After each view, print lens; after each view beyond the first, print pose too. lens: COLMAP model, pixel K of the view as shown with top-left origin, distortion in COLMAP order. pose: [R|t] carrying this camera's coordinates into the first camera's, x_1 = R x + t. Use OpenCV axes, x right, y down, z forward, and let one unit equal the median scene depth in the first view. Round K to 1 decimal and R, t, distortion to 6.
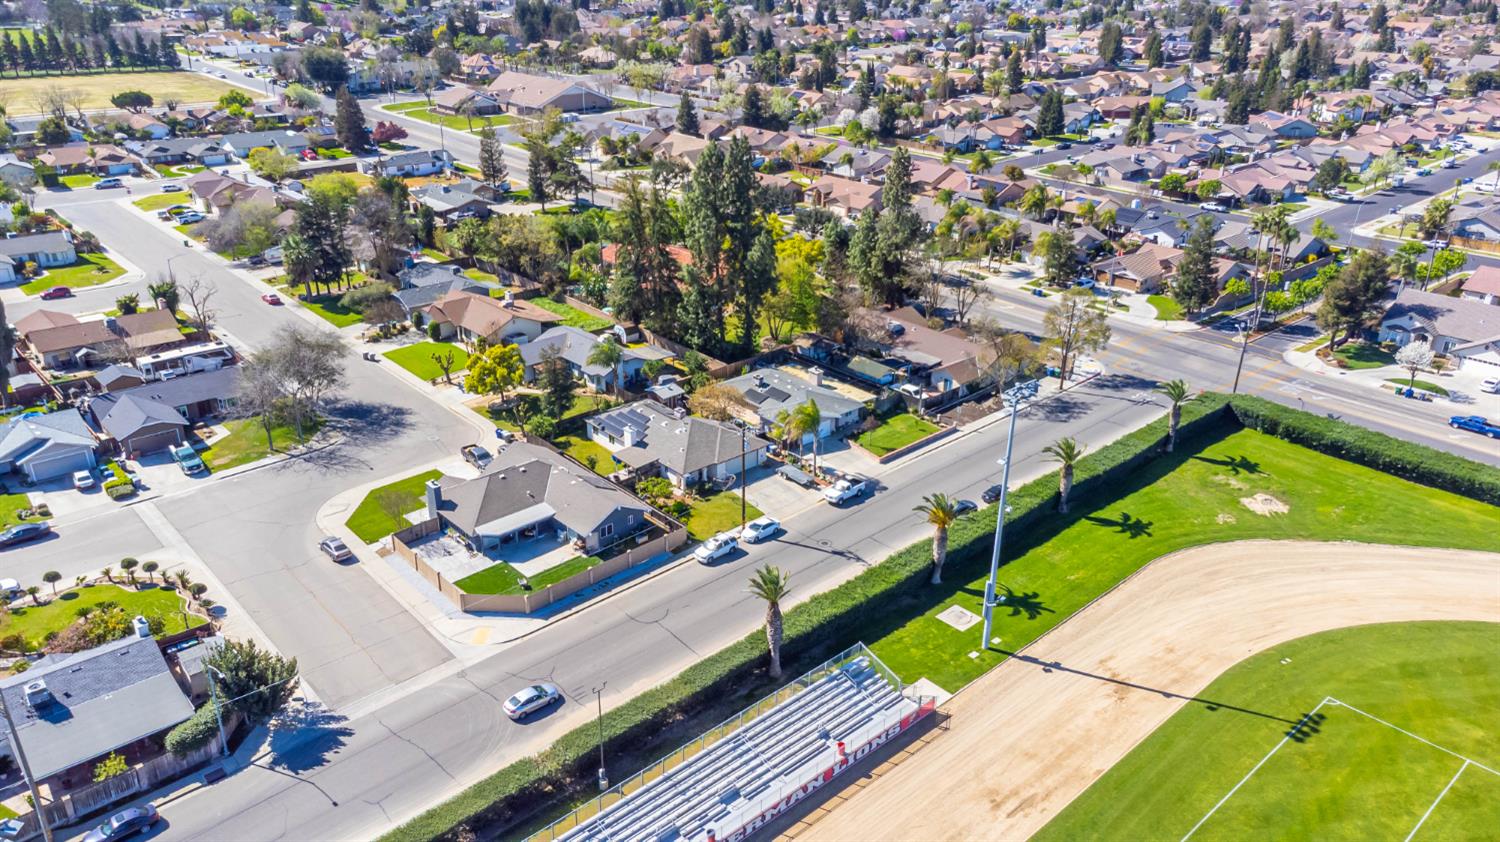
lens RADIAL K [[1109.9, 0, 749.0], [0, 1109.9, 420.5], [0, 0, 1]] dist [0.037956, 0.010438]
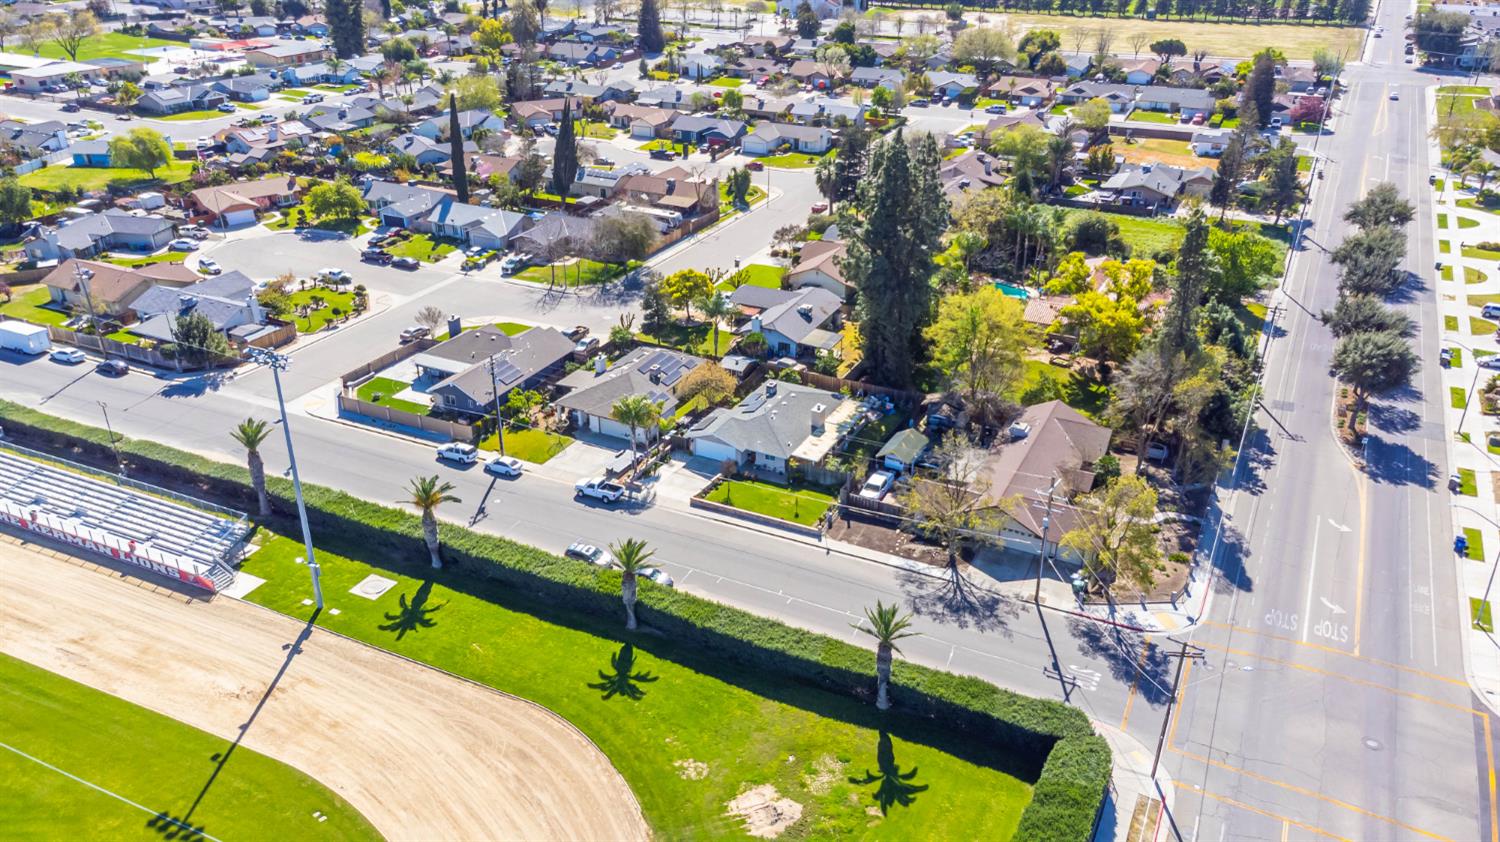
lens RADIAL K [[1109.9, 0, 752.0], [0, 1109.9, 422.8], [0, 0, 1]] dist [0.037956, 0.010438]
pose [[0.366175, 0.412117, -0.834311, 0.901706], [-0.377773, 0.885211, 0.271457, -0.294281], [0.850414, 0.215779, 0.479829, 0.637262]]
